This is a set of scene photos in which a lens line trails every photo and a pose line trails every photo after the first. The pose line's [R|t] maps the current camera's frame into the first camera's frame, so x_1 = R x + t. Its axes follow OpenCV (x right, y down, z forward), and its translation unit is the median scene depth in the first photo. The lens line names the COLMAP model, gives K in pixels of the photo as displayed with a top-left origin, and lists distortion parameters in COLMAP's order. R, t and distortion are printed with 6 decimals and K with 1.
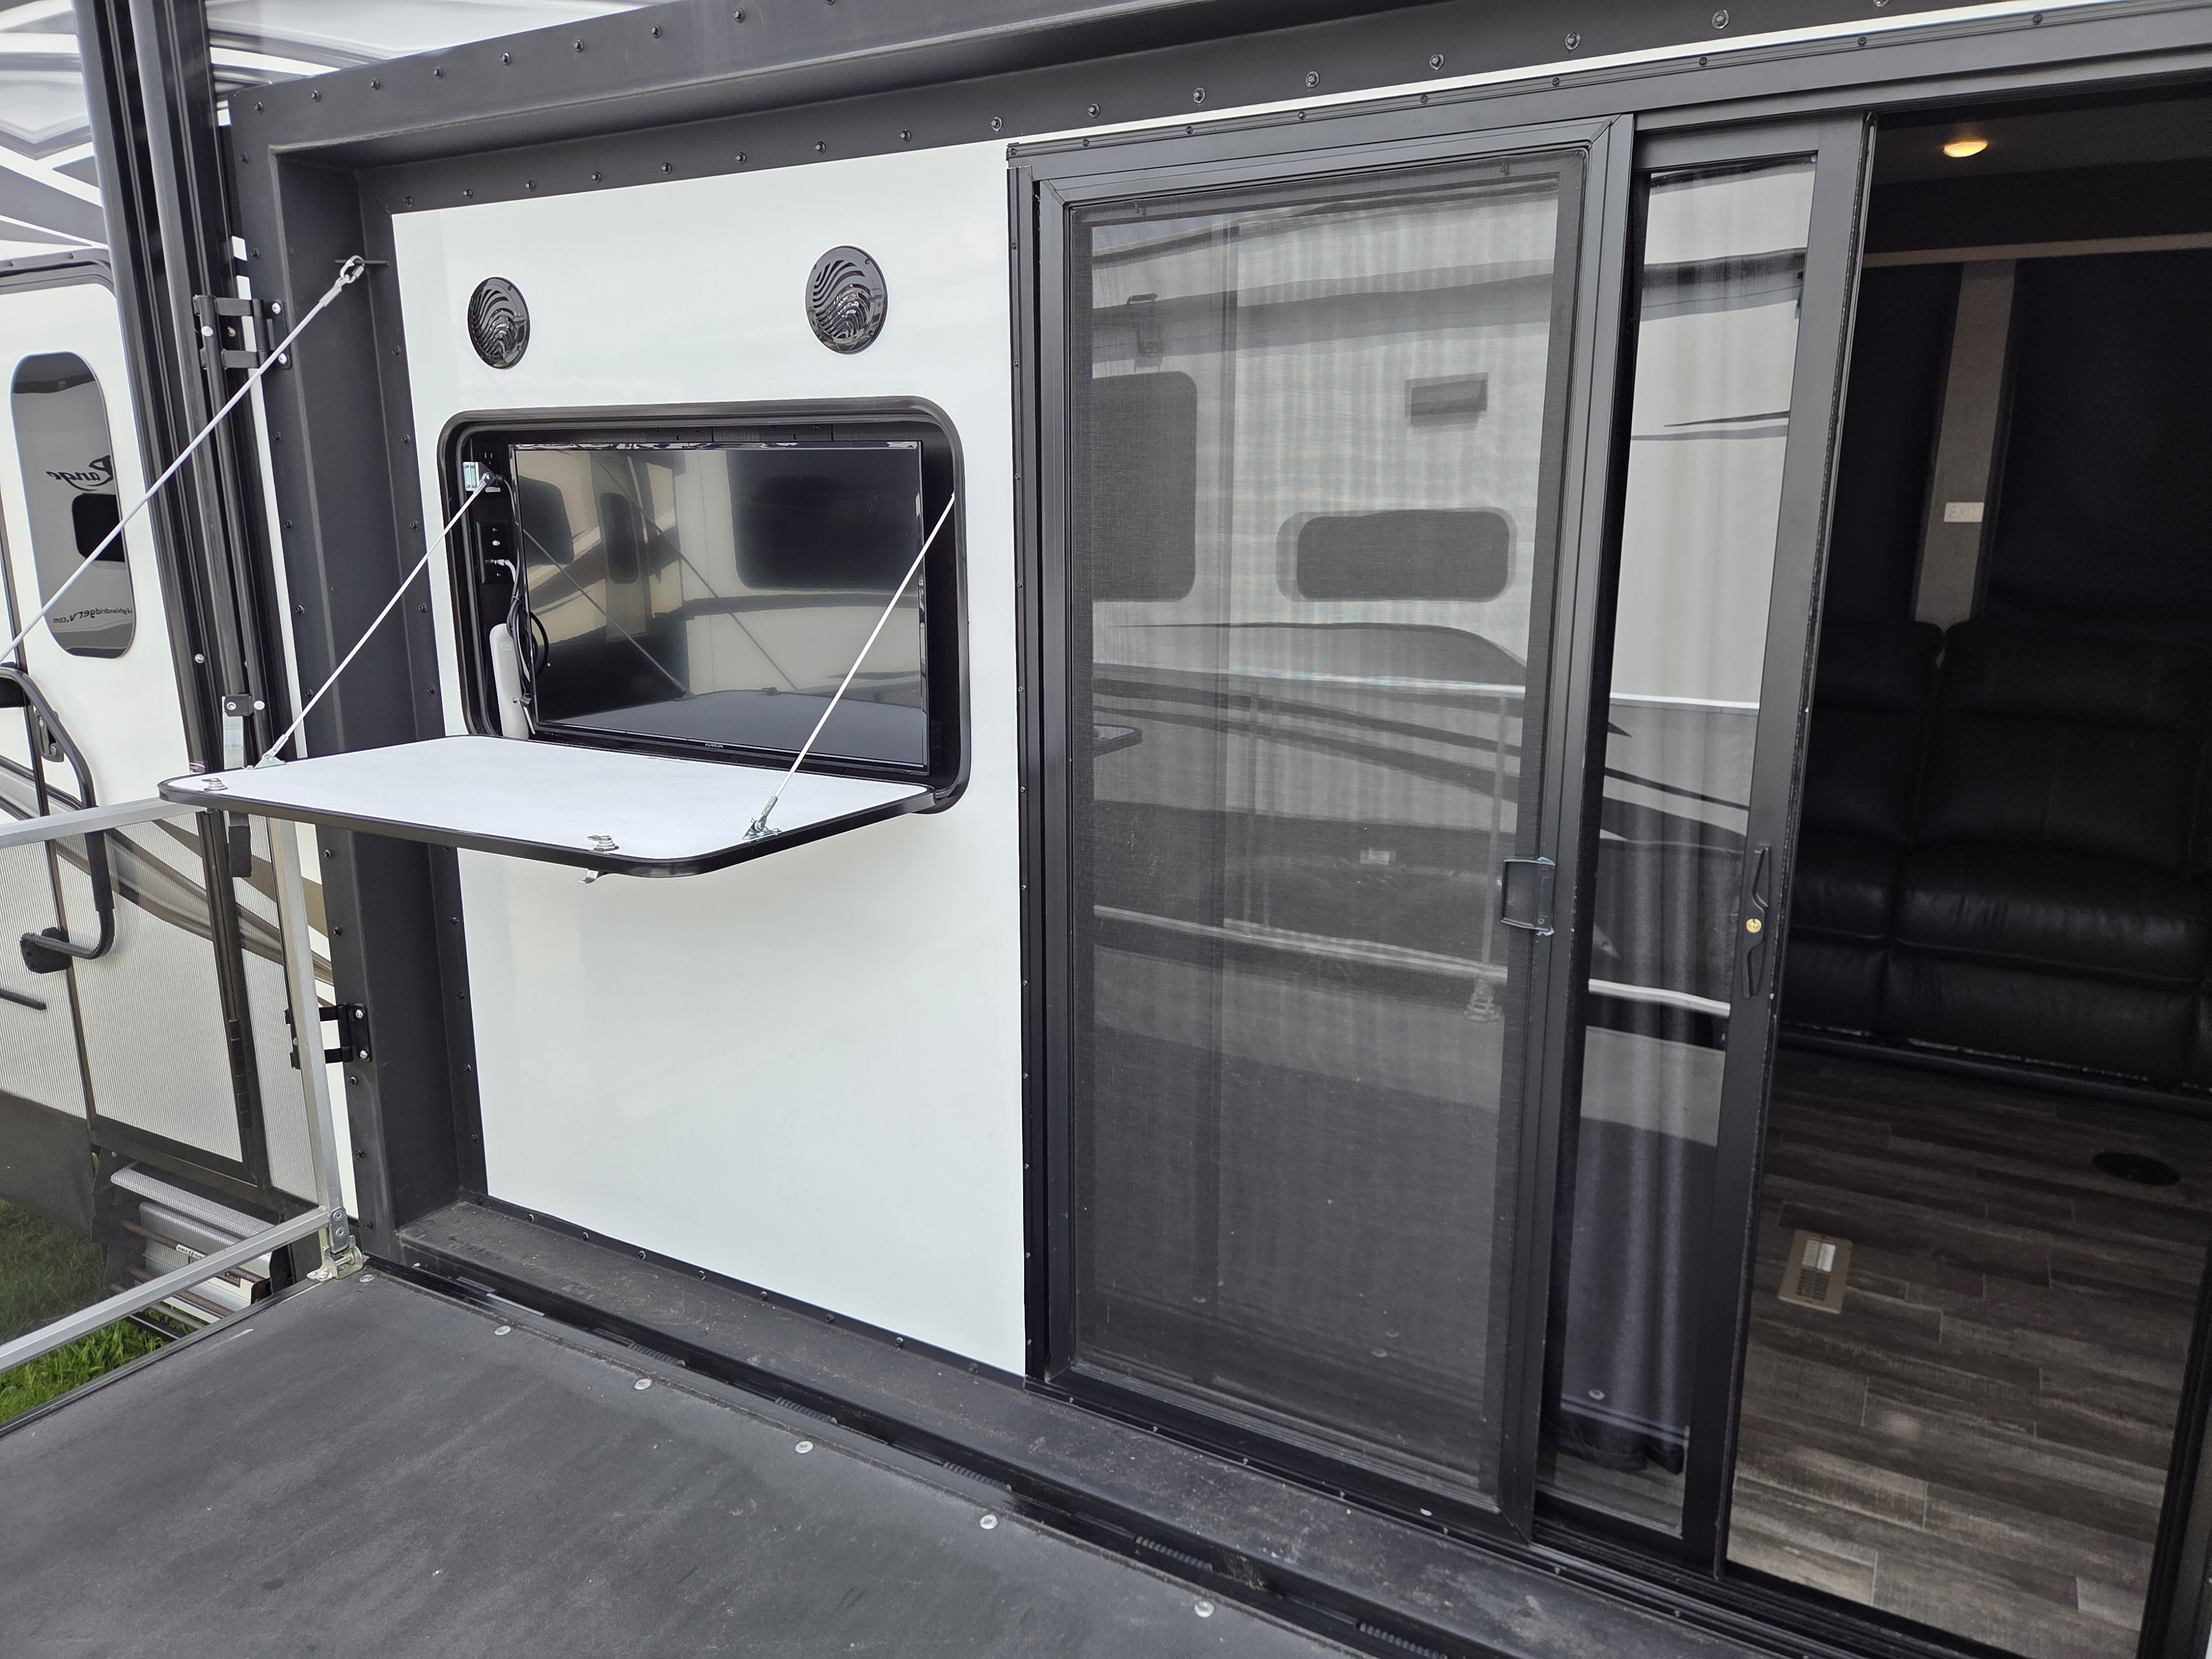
lens RADIAL K [[1484.8, 0, 1092.7], [0, 1484.8, 851.7], [0, 0, 1]] dist [0.061997, -0.052369]
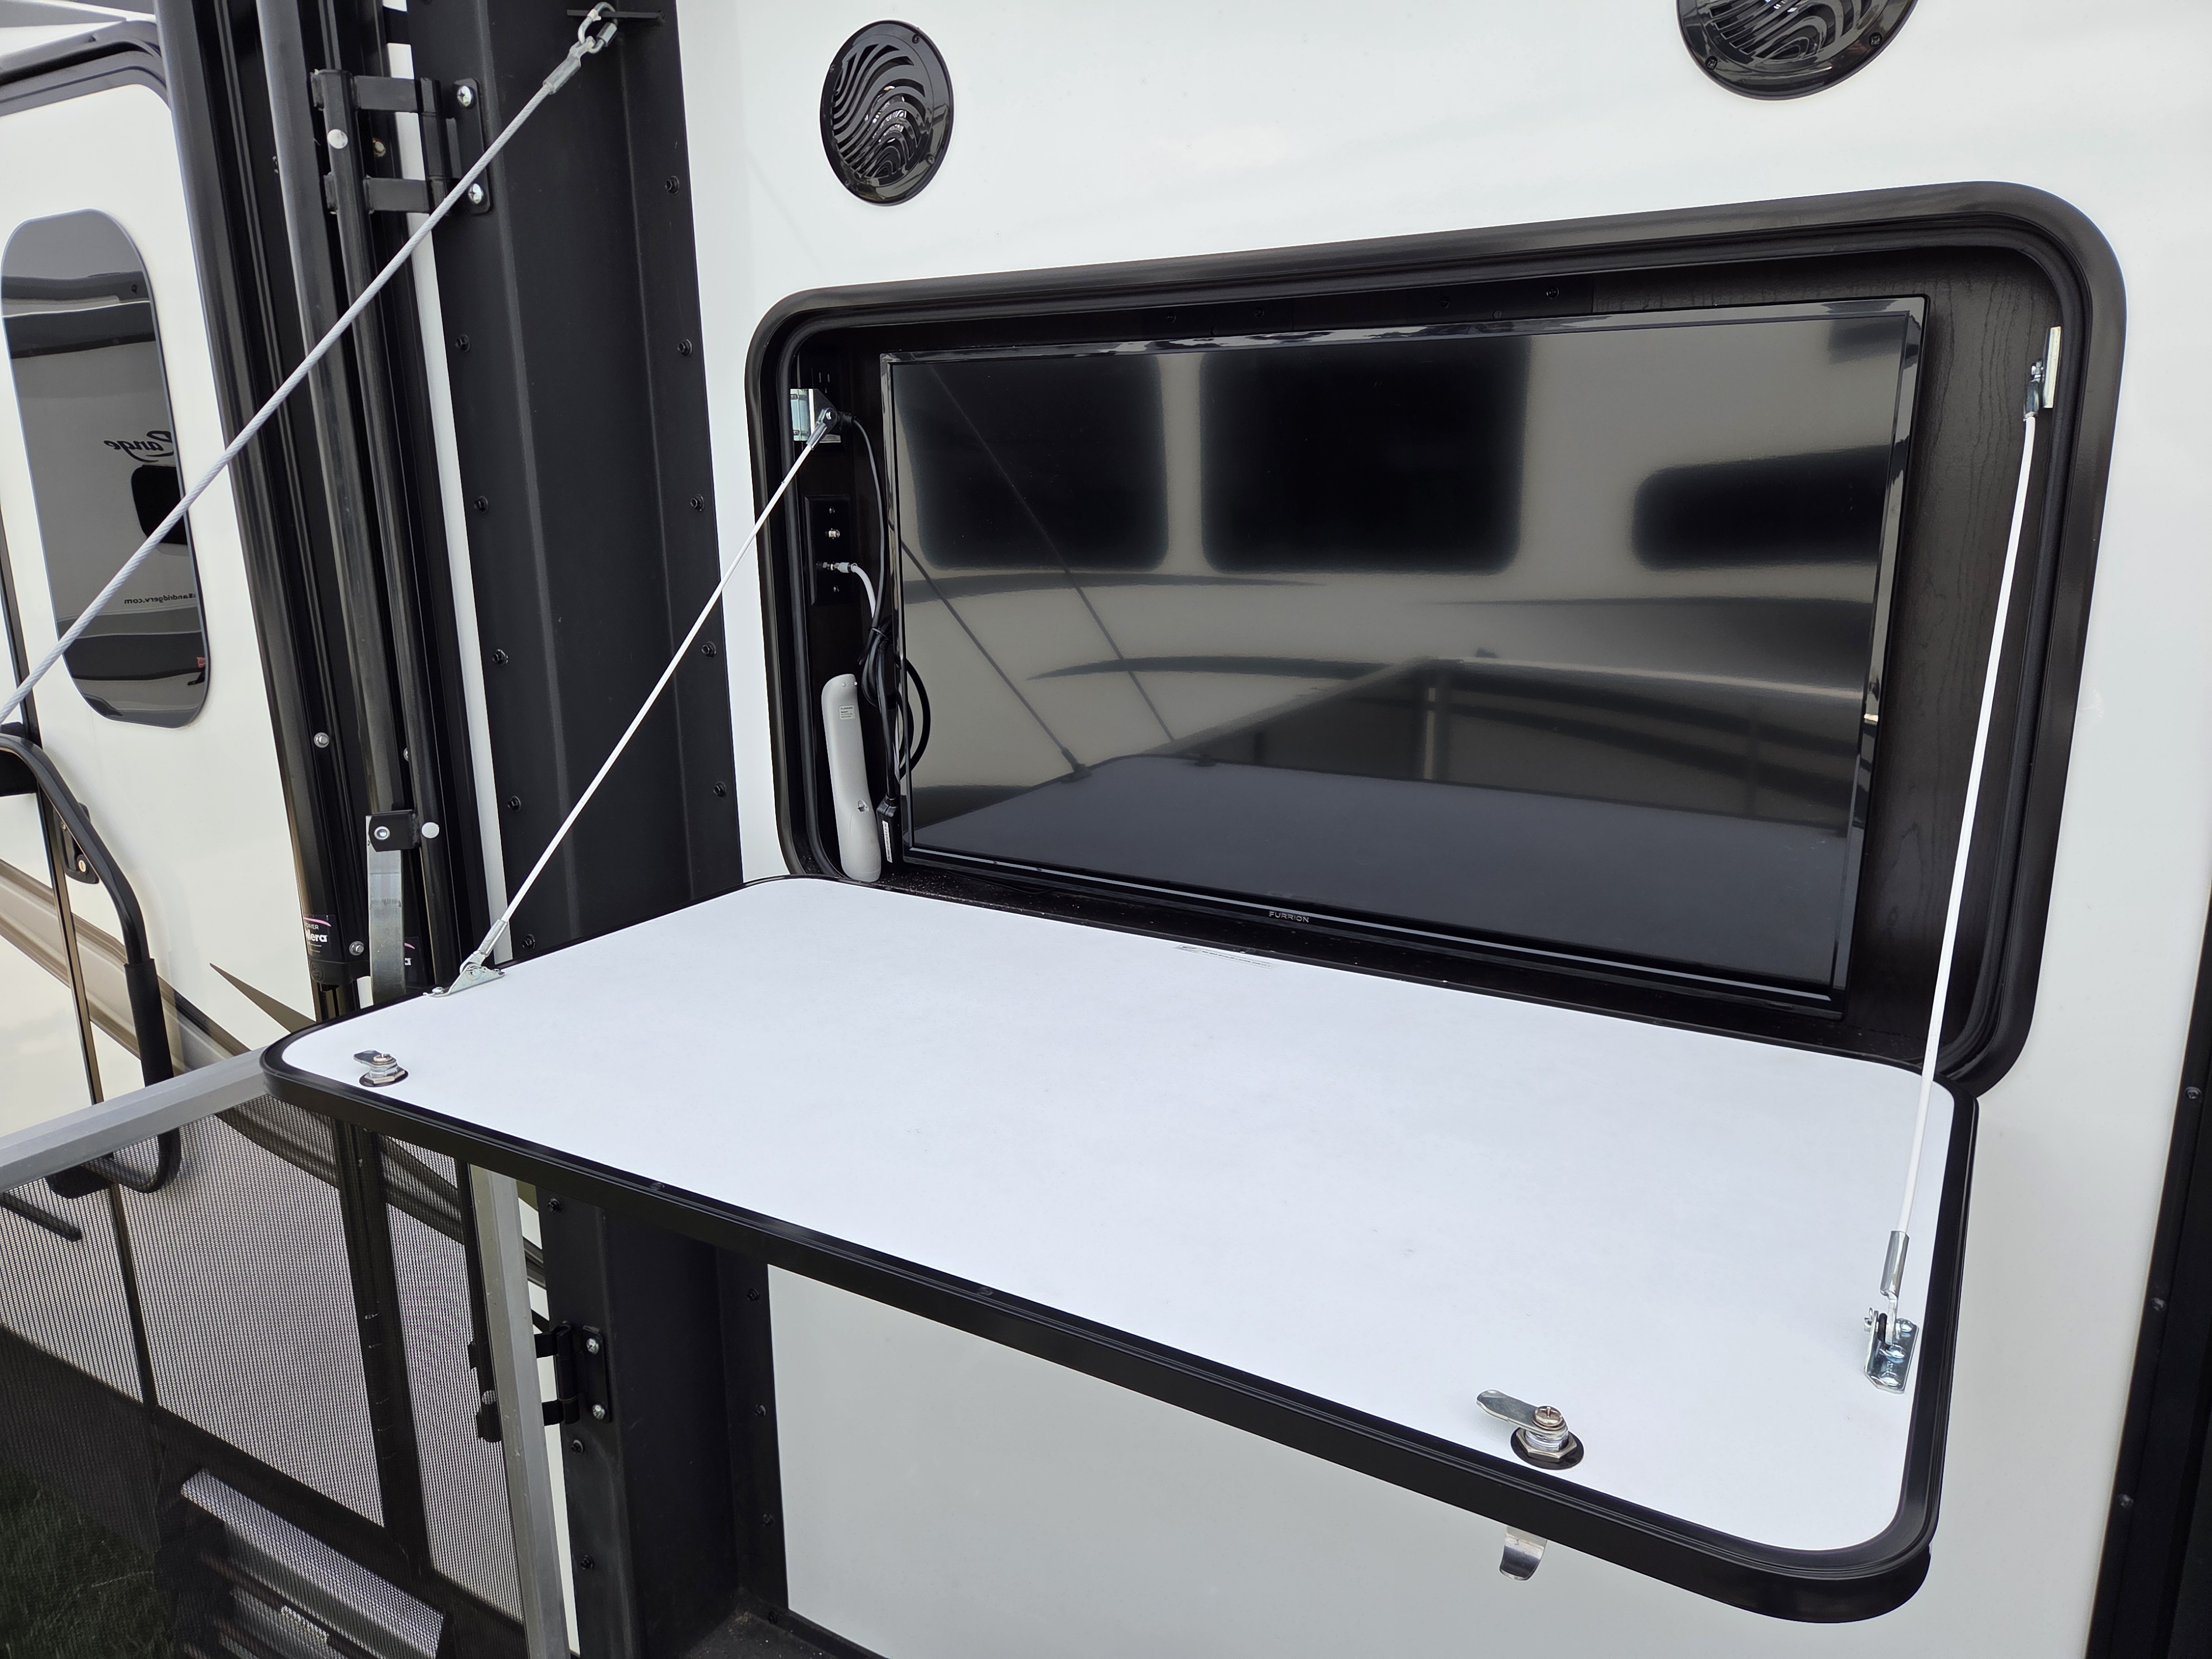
lens RADIAL K [[1484.8, 0, 1114.1], [0, 1484.8, 830.3], [0, 0, 1]] dist [0.061997, -0.052369]
pose [[0.999672, -0.001728, -0.025560, -0.285835], [0.002122, 0.999879, 0.015414, -0.105126], [0.025531, -0.015463, 0.999554, 0.450805]]
